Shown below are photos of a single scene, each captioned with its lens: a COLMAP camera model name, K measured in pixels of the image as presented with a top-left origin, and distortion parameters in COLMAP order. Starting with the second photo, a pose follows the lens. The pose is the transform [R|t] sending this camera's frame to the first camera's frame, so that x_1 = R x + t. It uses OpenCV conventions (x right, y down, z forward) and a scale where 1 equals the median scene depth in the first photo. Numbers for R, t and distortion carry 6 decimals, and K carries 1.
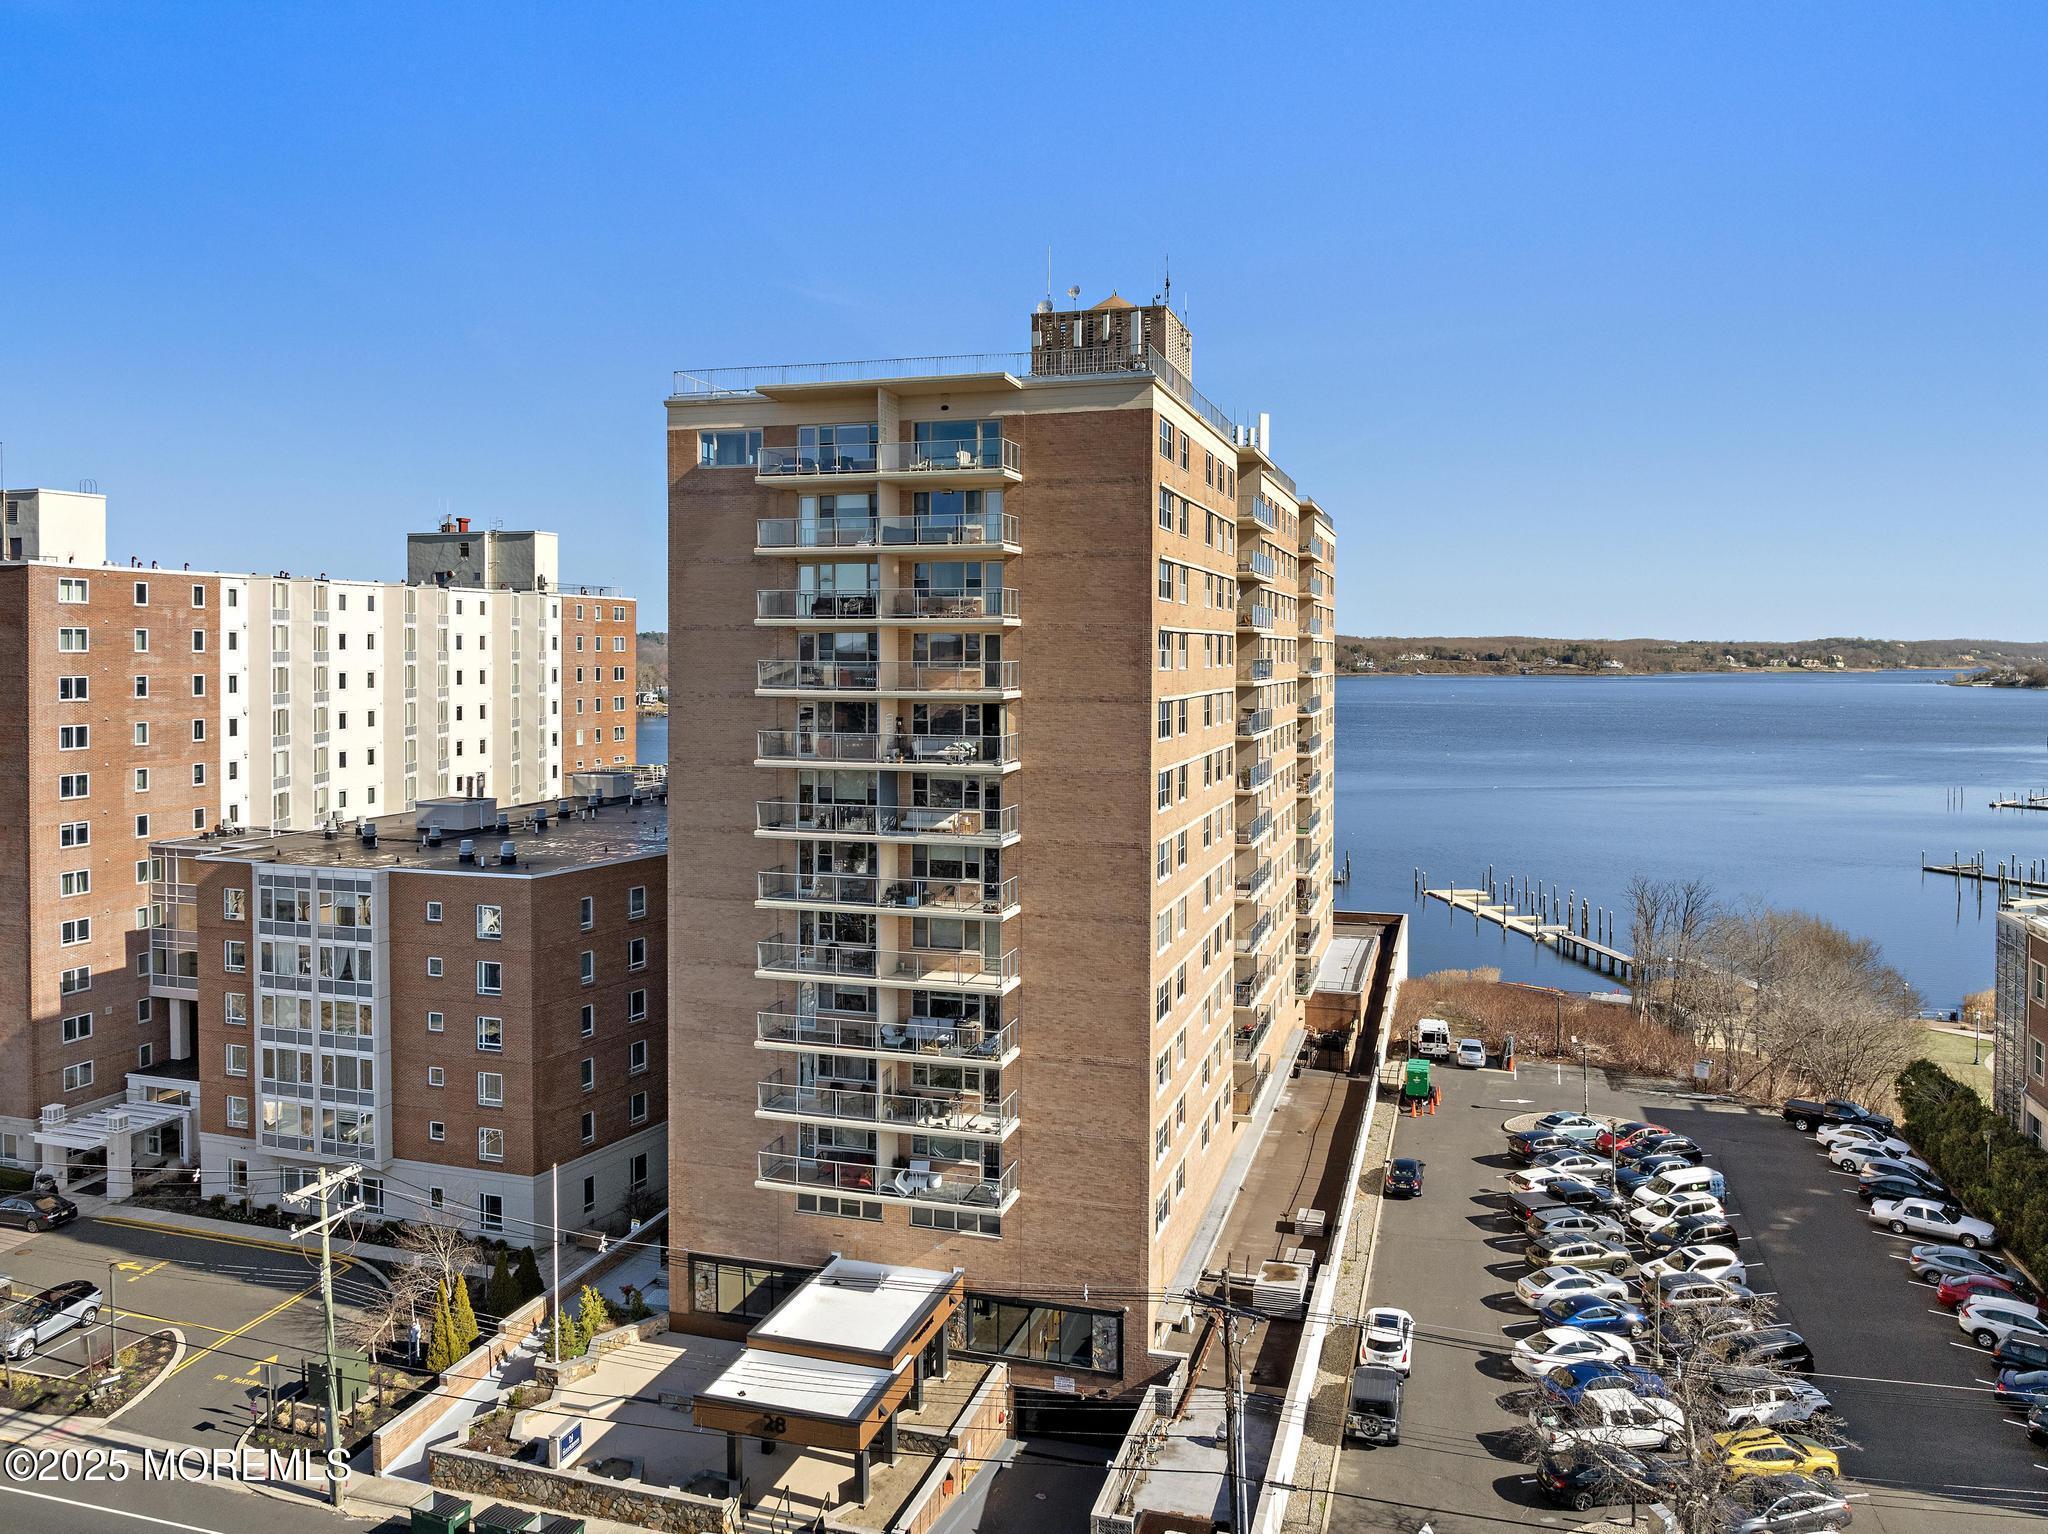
lens RADIAL K [[1527.6, 0, 1023.6], [0, 1527.6, 725.3], [0, 0, 1]] dist [-0.036959, 0.001257]
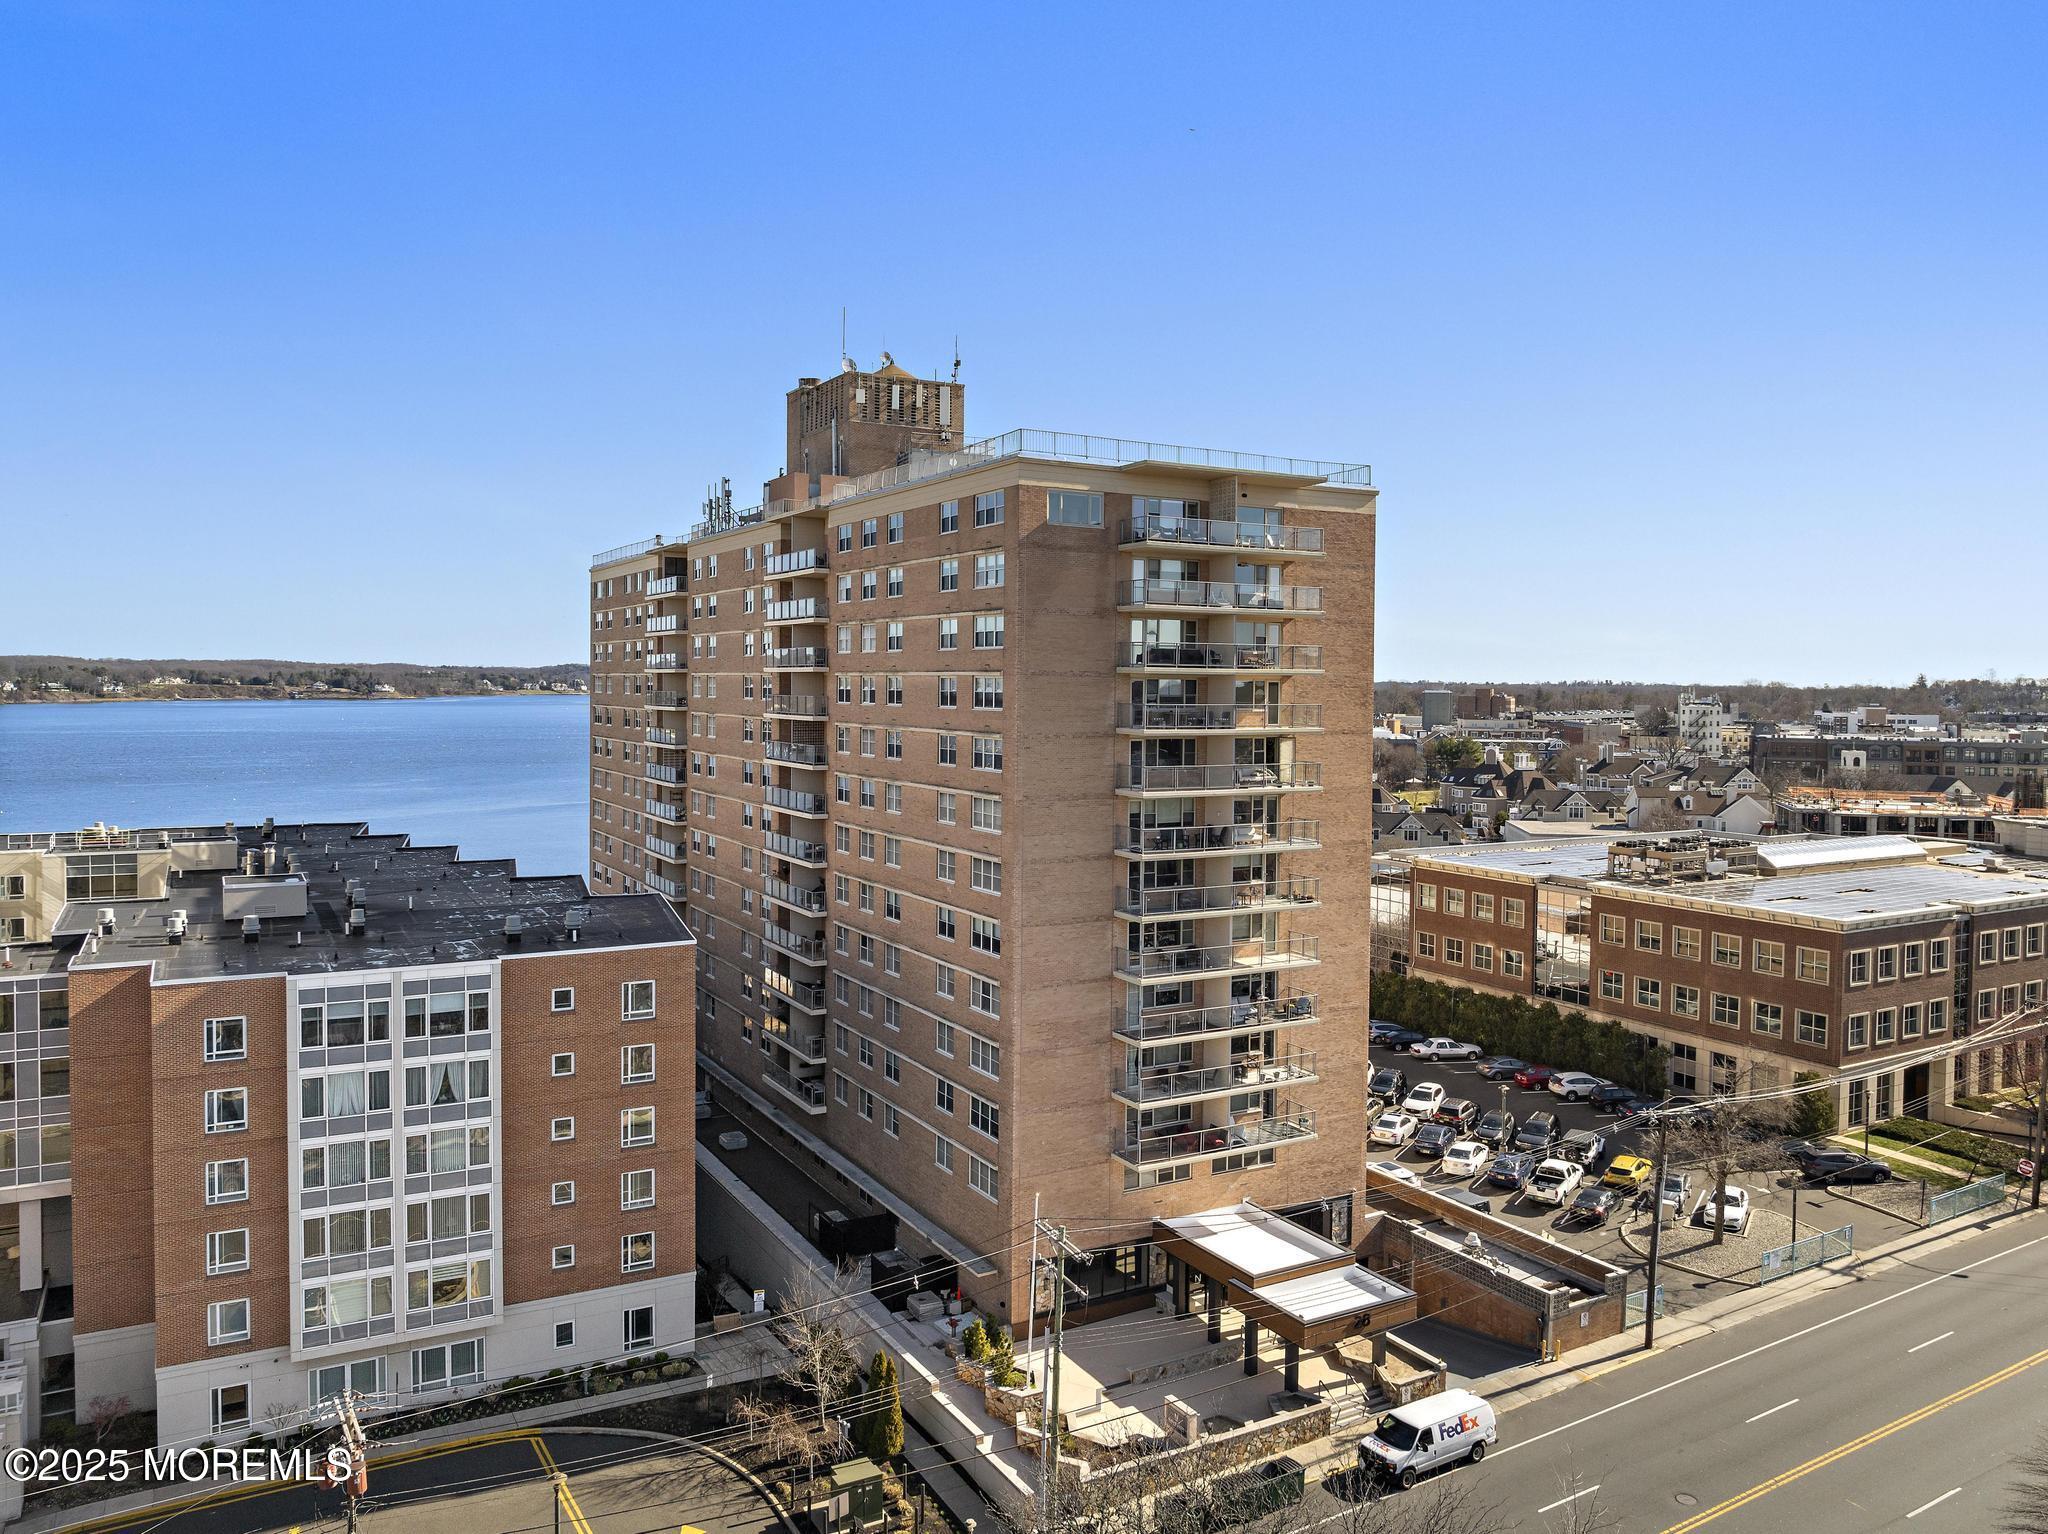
lens RADIAL K [[1483.3, 0, 1024.0], [0, 1483.3, 767.0], [0, 0, 1]] dist [-0.033485, -0.002050]
pose [[0.685539, -0.038303, 0.727028, -0.974160], [0.028275, 0.999262, 0.025983, -0.025472], [-0.727487, 0.002744, 0.686116, 0.297378]]
